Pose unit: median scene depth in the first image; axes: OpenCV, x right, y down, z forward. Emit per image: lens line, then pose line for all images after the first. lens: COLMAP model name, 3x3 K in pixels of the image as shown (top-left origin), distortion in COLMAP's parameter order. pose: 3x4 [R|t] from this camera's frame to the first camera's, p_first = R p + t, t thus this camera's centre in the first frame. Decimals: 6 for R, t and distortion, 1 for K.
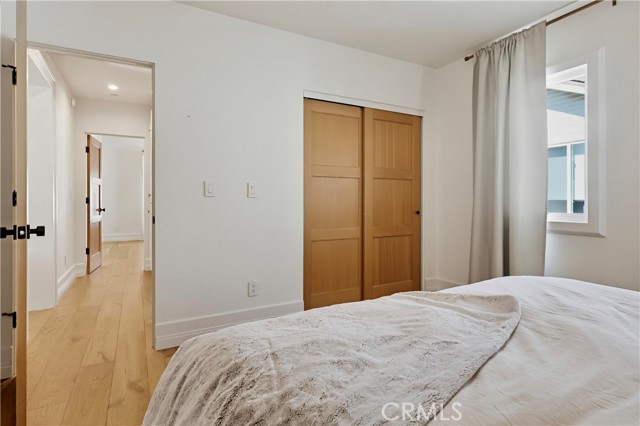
lens RADIAL K [[330.8, 0, 319.3], [0, 330.8, 201.0], [0, 0, 1]] dist [0.002241, 0.000531]
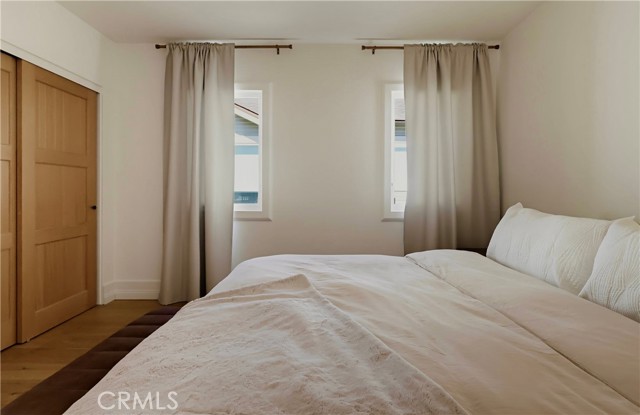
lens RADIAL K [[328.1, 0, 319.4], [0, 328.1, 196.3], [0, 0, 1]] dist [-0.001852, -0.000155]
pose [[0.490433, -0.009277, 0.871429, -0.179489], [-0.005750, 0.999887, 0.013881, -0.010073], [-0.871460, -0.011818, 0.490325, 0.128023]]
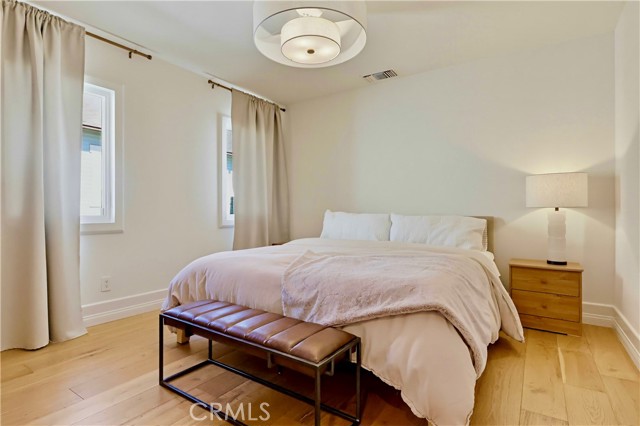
lens RADIAL K [[326.8, 0, 320.0], [0, 326.8, 213.0], [0, 0, 1]] dist [0.000904, 0.000179]
pose [[-0.465611, -0.012745, 0.884898, -0.494843], [-0.001079, 0.999904, 0.013834, 0.011282], [-0.884989, 0.005486, -0.465580, 0.733347]]
